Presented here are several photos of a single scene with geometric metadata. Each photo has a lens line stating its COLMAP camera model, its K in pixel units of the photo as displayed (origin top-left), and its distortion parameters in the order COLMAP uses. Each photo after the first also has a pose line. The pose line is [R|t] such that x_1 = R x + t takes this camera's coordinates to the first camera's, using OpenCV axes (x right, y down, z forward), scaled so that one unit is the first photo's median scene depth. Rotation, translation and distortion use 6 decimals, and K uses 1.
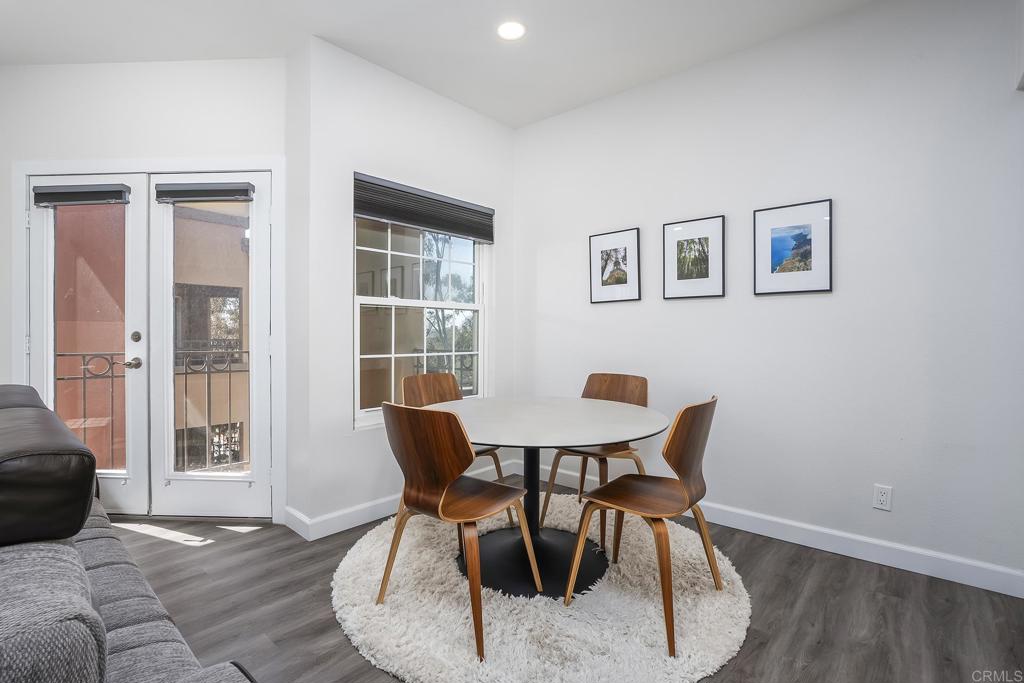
lens RADIAL K [[464.8, 0, 535.7], [0, 464.8, 321.9], [0, 0, 1]] dist [-0.034848, 0.011864]
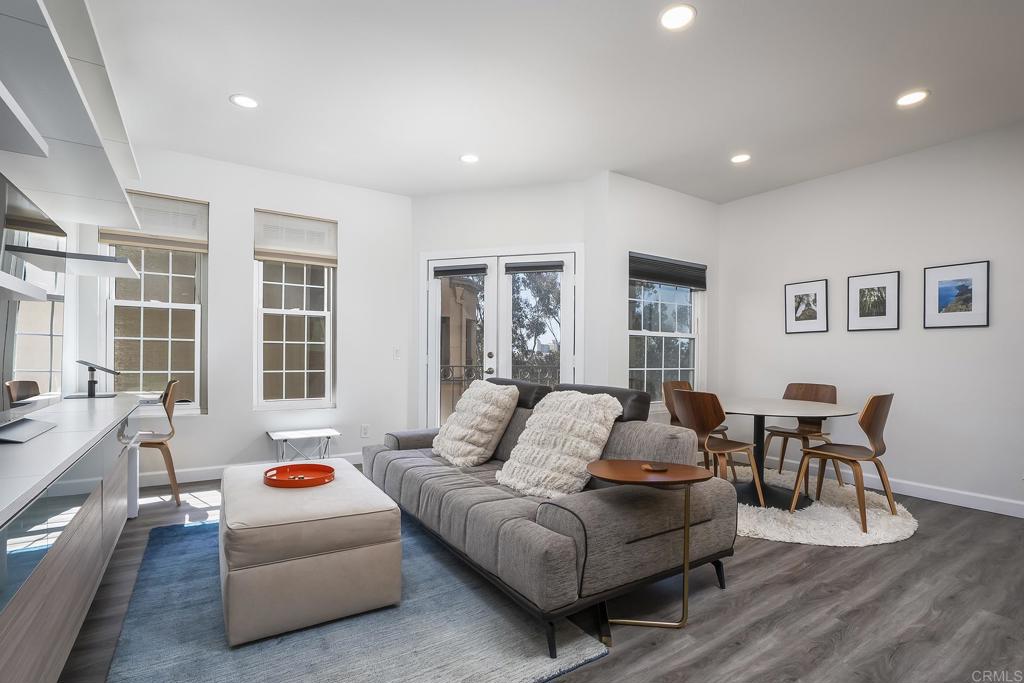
lens RADIAL K [[506.2, 0, 508.5], [0, 506.2, 348.2], [0, 0, 1]] dist [-0.021366, 0.006582]
pose [[0.963022, 0.004359, -0.269386, -0.316712], [-0.003779, 0.999989, 0.002670, 0.002701], [0.269395, -0.001553, 0.963029, -0.765549]]
